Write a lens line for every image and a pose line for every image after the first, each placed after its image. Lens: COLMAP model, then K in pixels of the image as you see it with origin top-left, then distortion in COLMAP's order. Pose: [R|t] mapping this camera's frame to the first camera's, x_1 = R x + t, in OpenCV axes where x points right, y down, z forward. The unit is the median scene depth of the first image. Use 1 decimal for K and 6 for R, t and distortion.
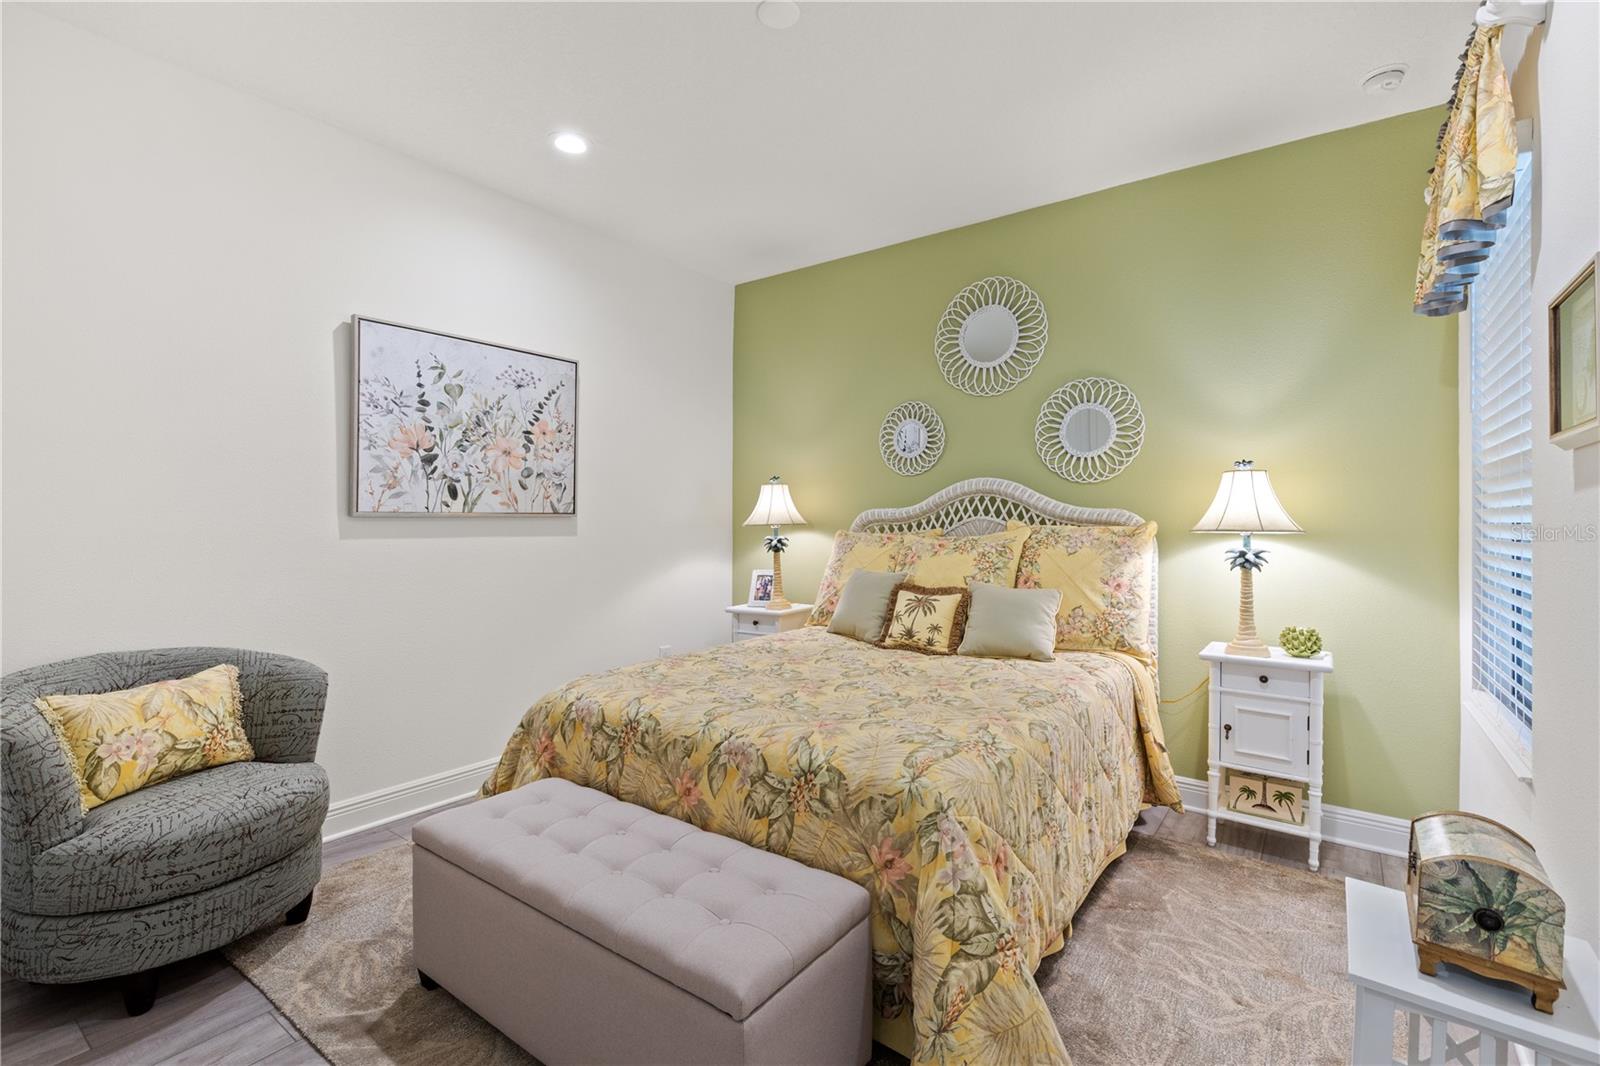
lens RADIAL K [[724.7, 0, 800.4], [0, 724.7, 522.1], [0, 0, 1]] dist [0.002342, -0.000431]
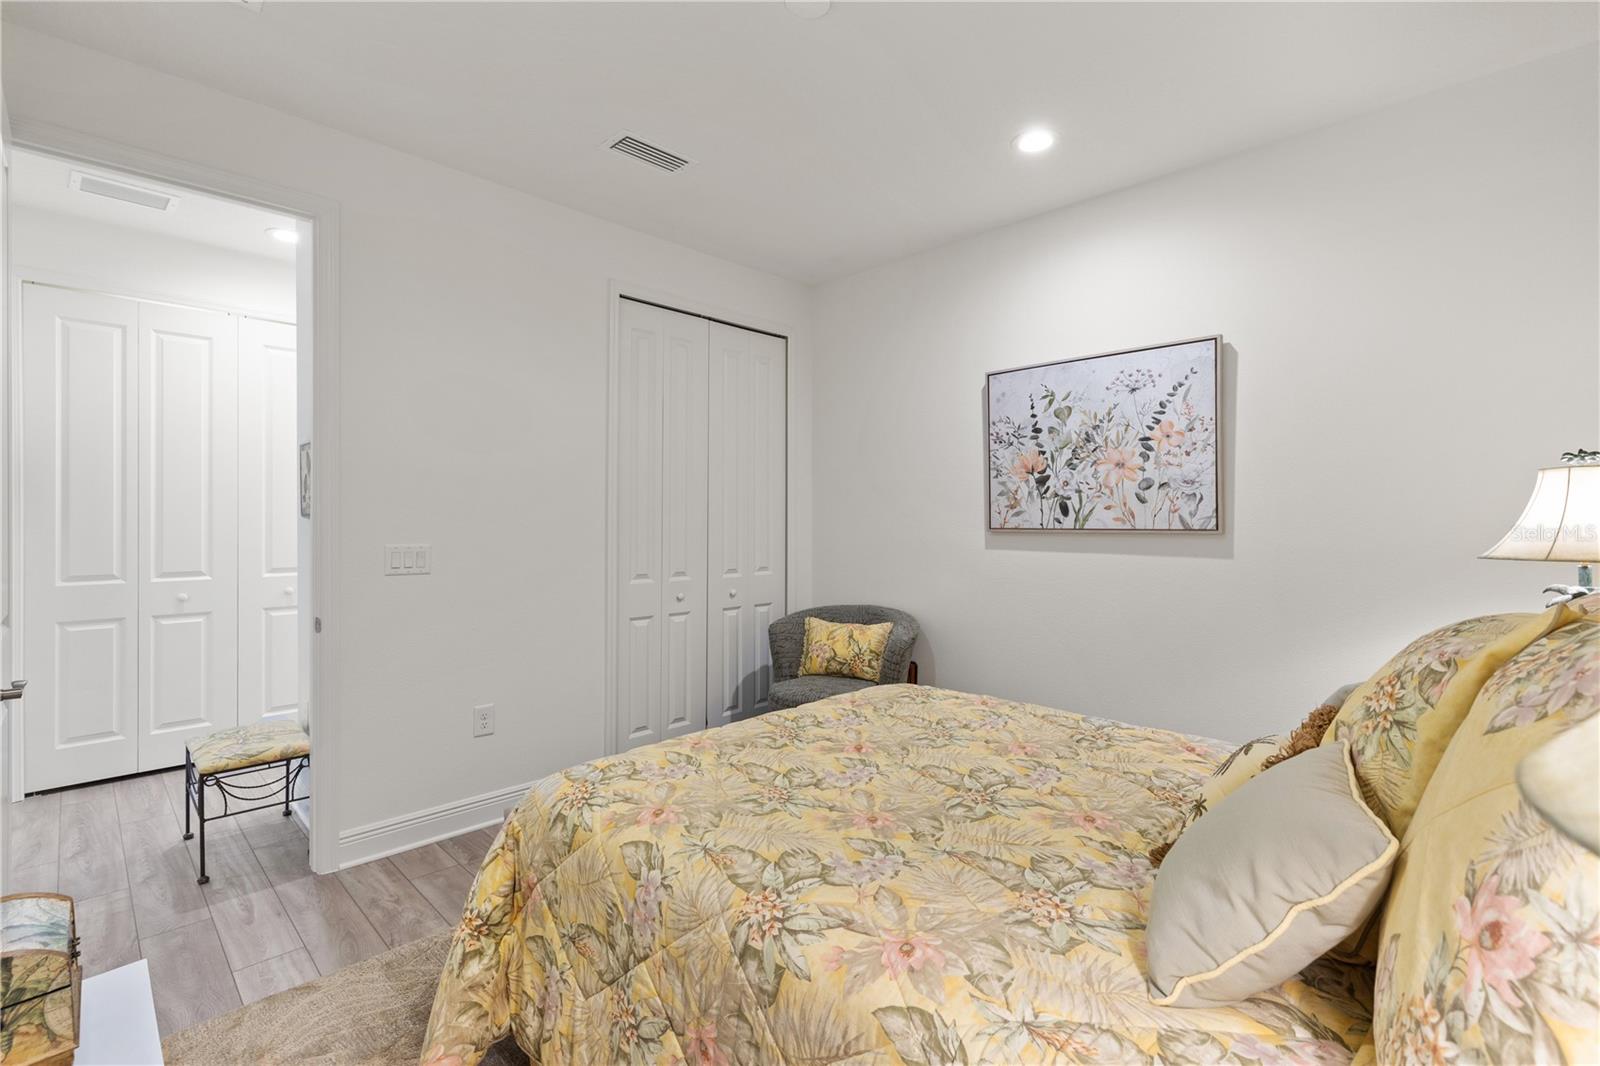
lens RADIAL K [[724.7, 0, 799.4], [0, 724.7, 524.3], [0, 0, 1]] dist [0.002342, -0.000431]
pose [[-0.154160, 0.005583, -0.988030, 0.615928], [-0.004710, 0.999969, 0.006385, -0.024123], [0.988035, 0.005638, -0.154129, 0.774374]]
